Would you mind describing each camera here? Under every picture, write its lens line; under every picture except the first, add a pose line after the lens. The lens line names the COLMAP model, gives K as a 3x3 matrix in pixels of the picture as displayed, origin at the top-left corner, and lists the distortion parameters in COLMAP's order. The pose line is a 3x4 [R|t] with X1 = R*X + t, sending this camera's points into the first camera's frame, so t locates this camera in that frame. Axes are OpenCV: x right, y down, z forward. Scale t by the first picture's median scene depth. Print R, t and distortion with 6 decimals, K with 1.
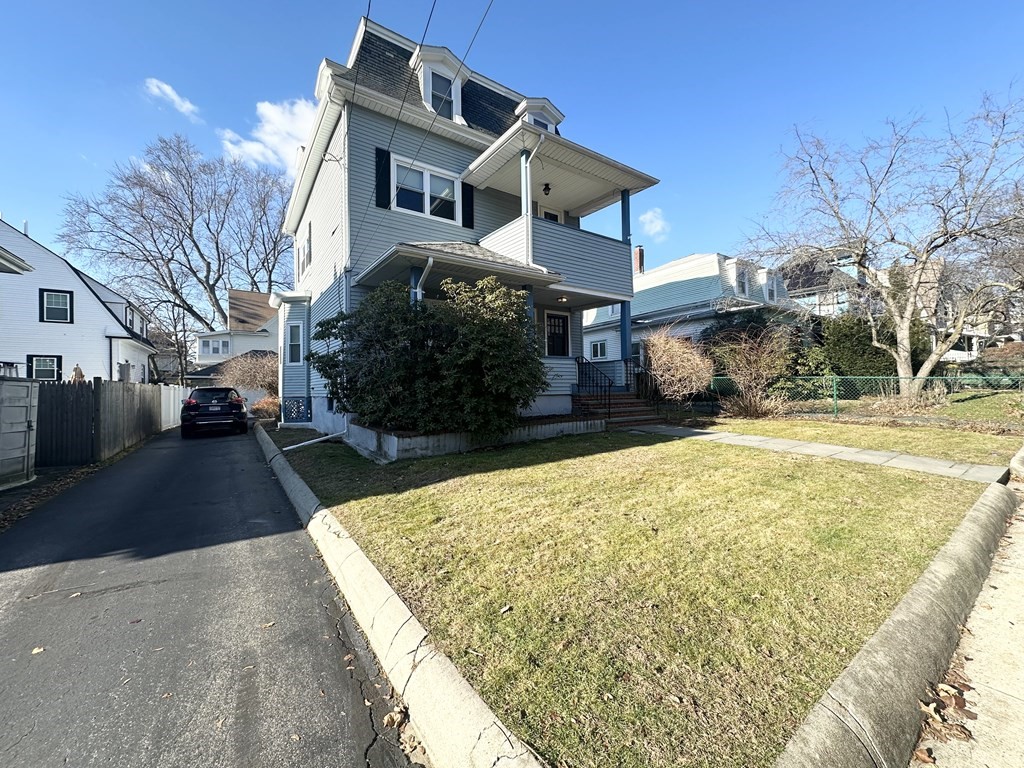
lens RADIAL K [[409.5, 0, 512.7], [0, 409.5, 381.7], [0, 0, 1]] dist [-0.001813, -0.000467]
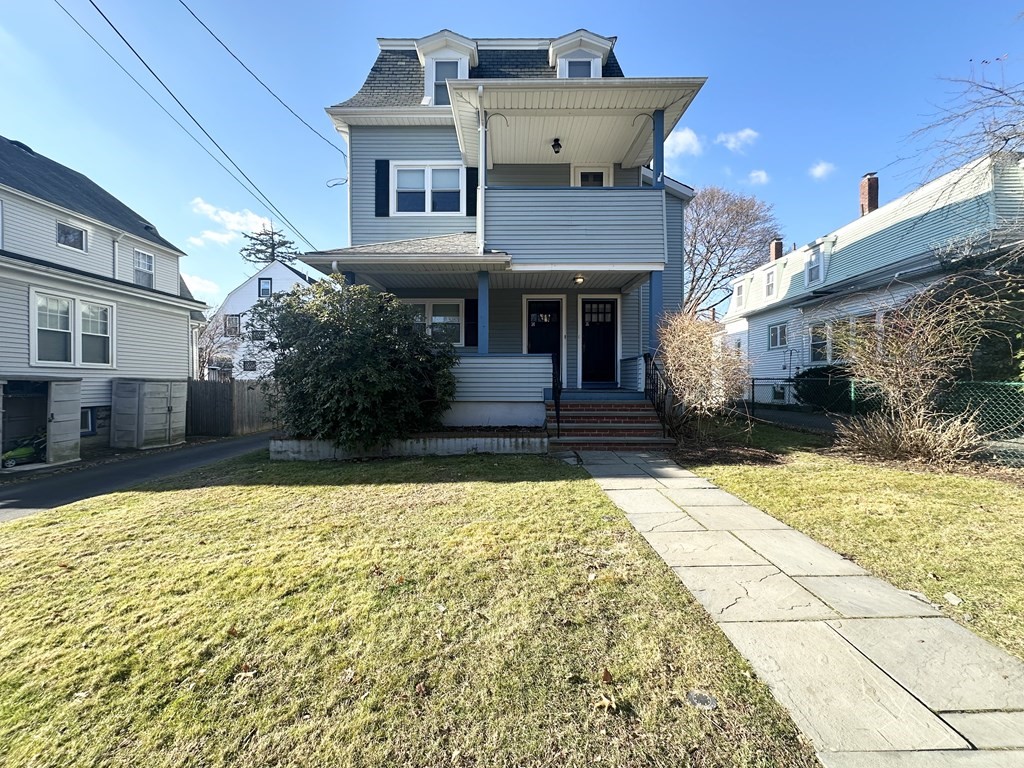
lens RADIAL K [[409.5, 0, 517.5], [0, 409.5, 382.5], [0, 0, 1]] dist [-0.001813, -0.000467]
pose [[0.820122, 0.013868, -0.572021, 0.553359], [-0.002191, 0.999775, 0.021097, -0.022580], [0.572185, -0.016049, 0.819968, 0.324375]]
